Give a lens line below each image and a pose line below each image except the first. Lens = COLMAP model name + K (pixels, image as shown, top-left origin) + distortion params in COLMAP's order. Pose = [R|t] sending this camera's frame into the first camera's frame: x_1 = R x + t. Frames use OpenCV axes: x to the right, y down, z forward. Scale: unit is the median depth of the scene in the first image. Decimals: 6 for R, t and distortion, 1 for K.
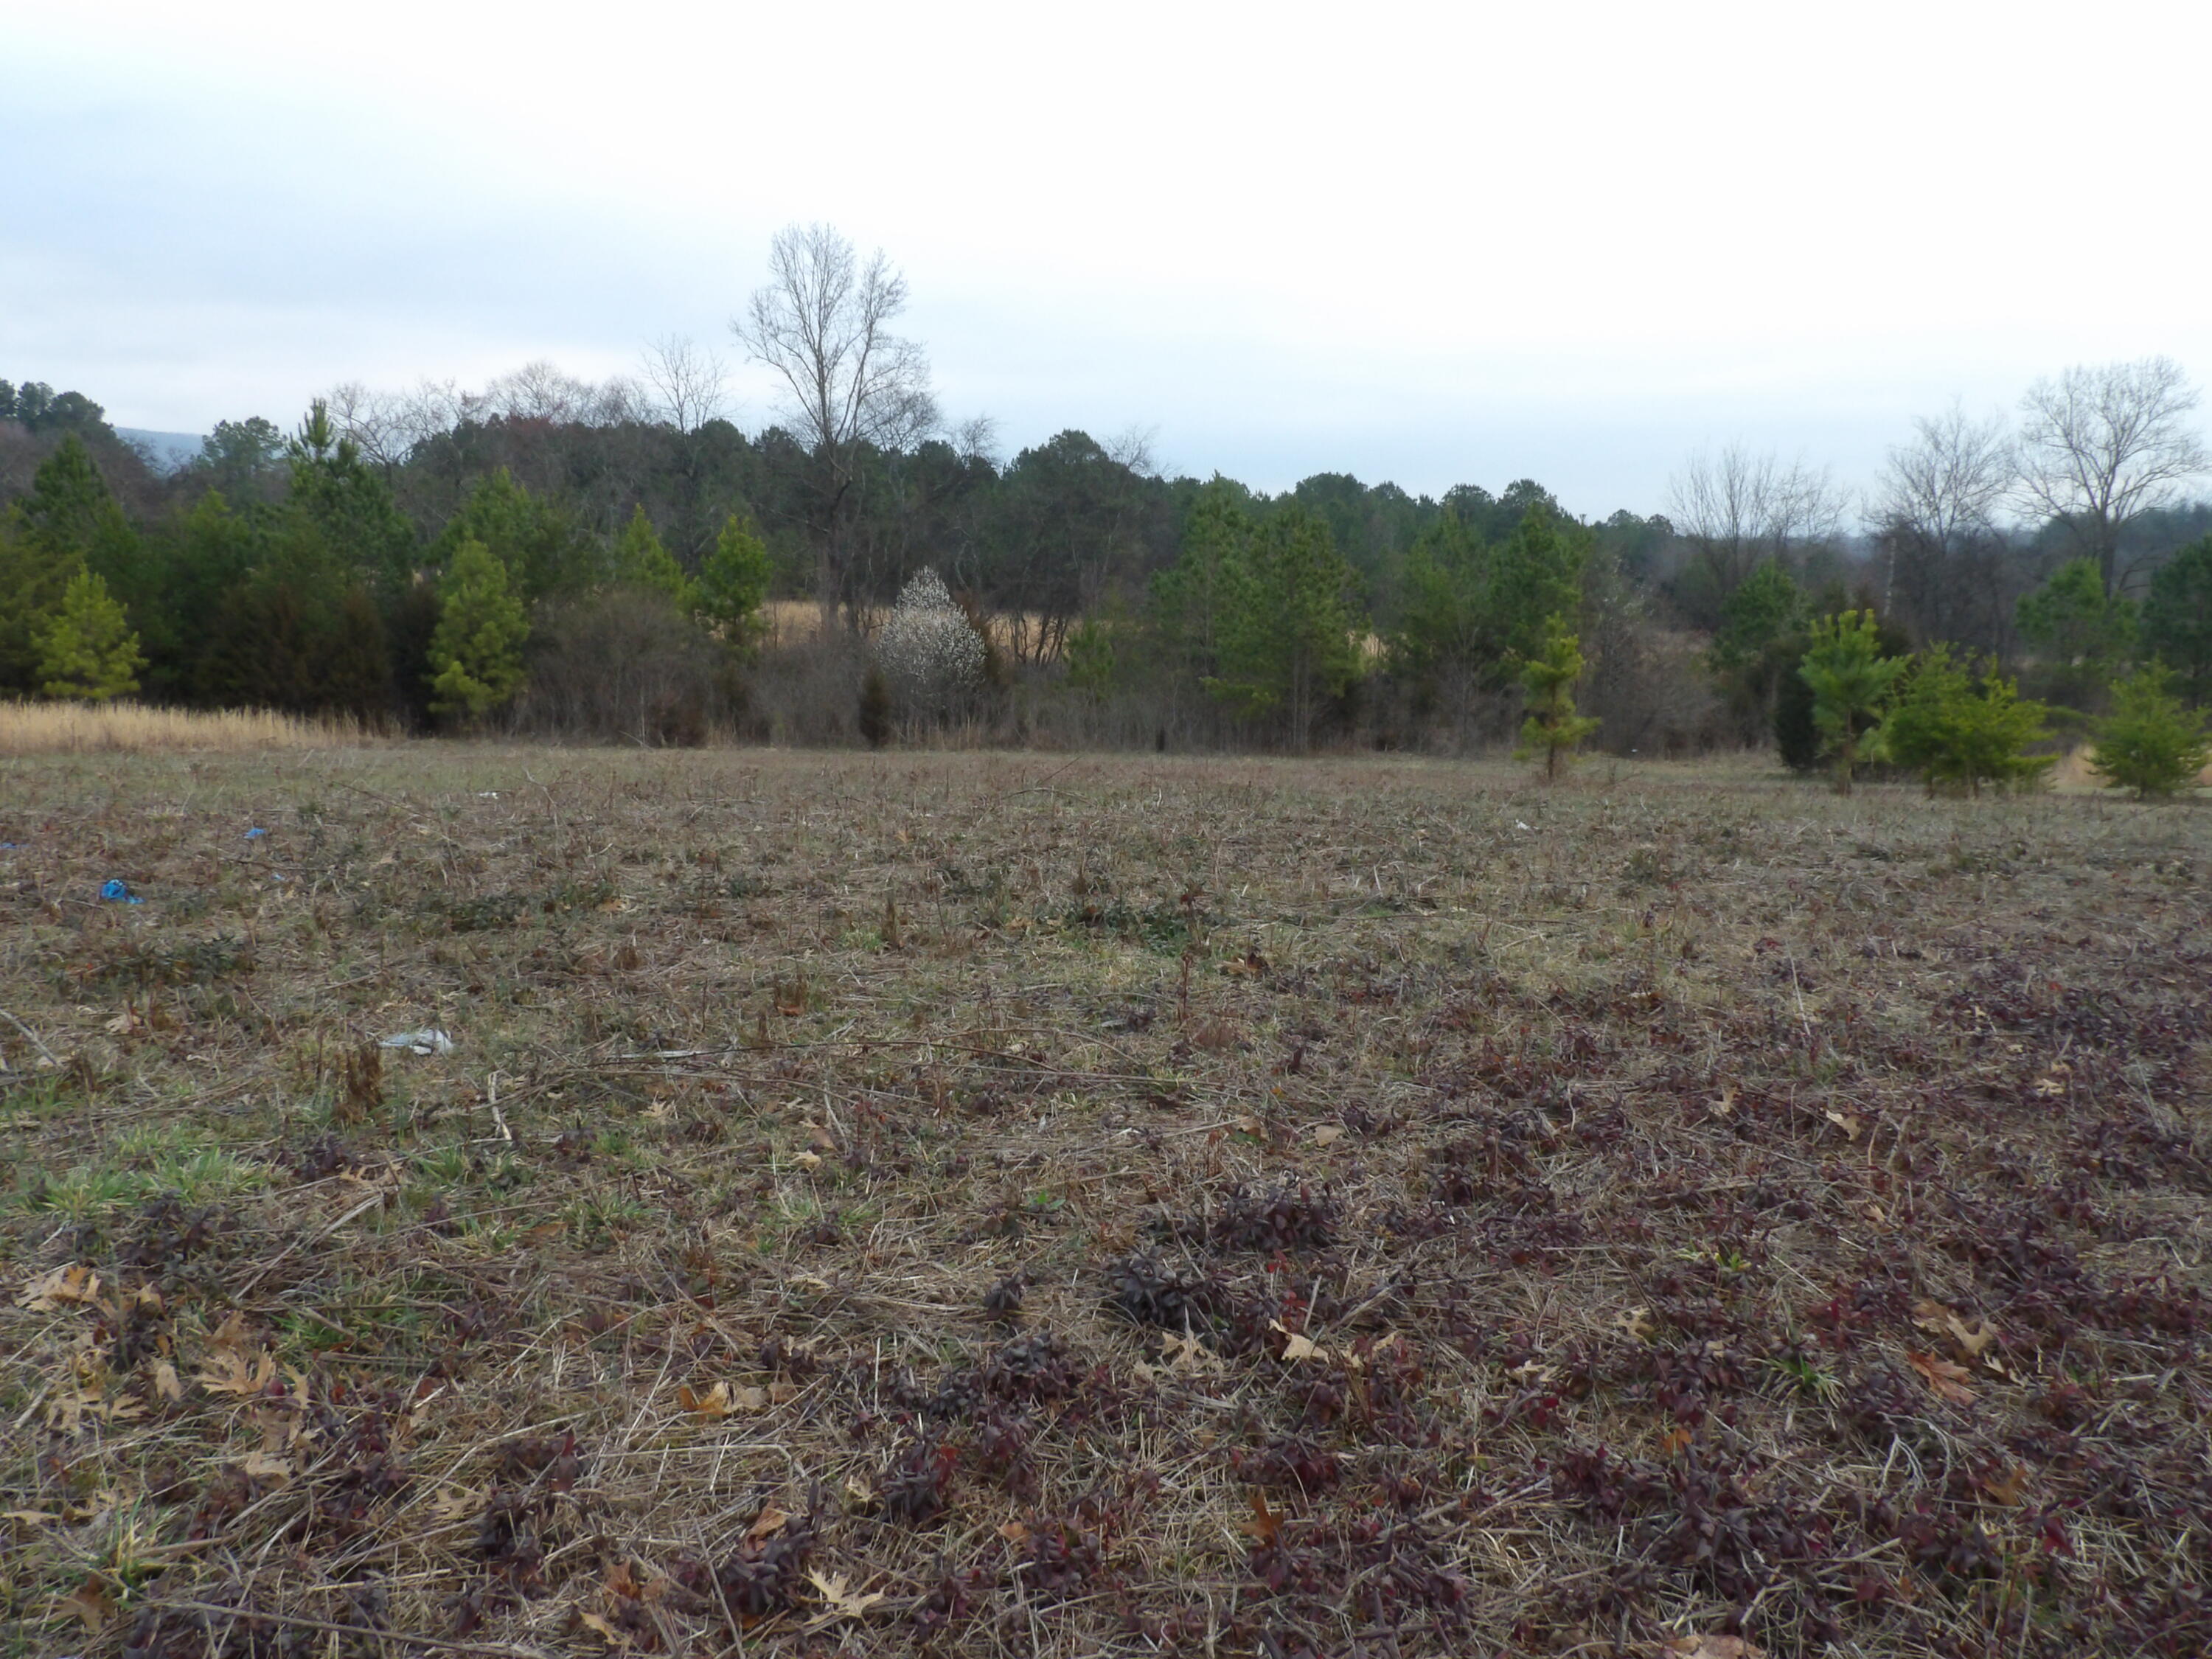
lens RADIAL K [[1591.9, 0, 1108.3], [0, 1591.9, 821.9], [0, 0, 1]] dist [-0.029797, 0.049433]
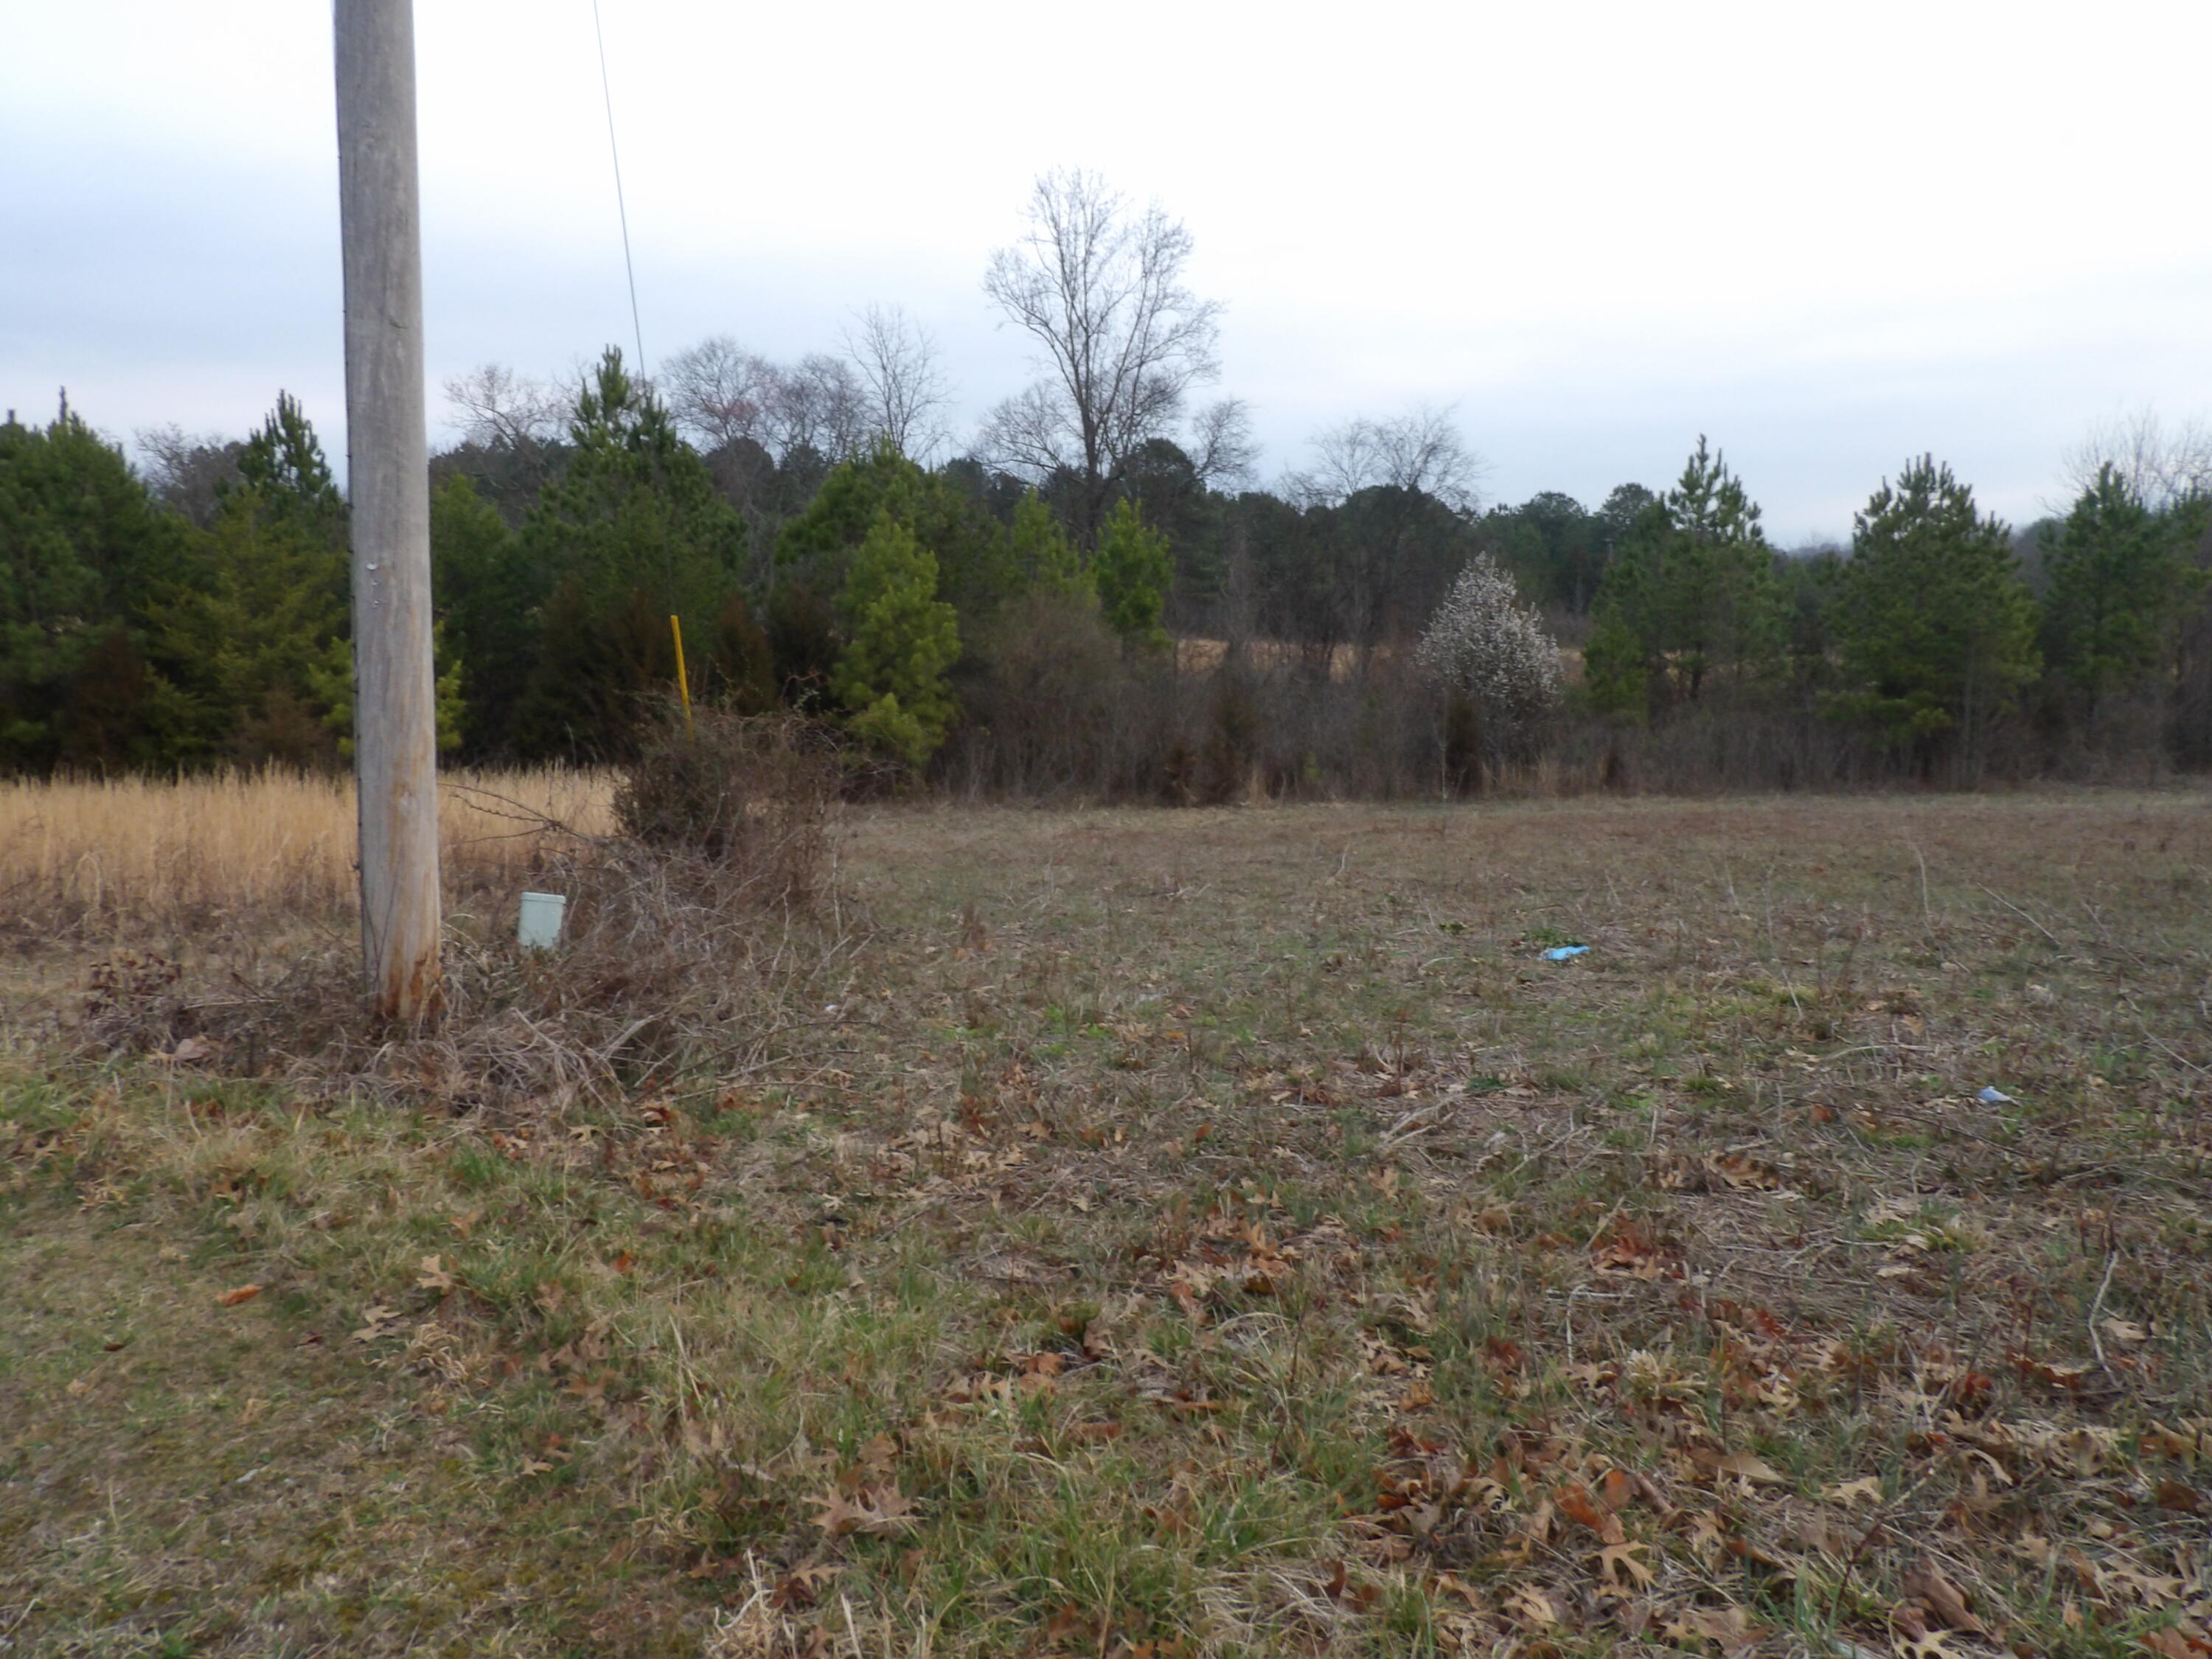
lens RADIAL K [[1591.9, 0, 1117.6], [0, 1591.9, 861.2], [0, 0, 1]] dist [-0.029797, 0.049433]
pose [[0.998082, -0.031690, 0.053188, -3.241425], [0.031460, 0.999492, 0.005157, -0.245306], [-0.053325, -0.003473, 0.998571, 2.633698]]
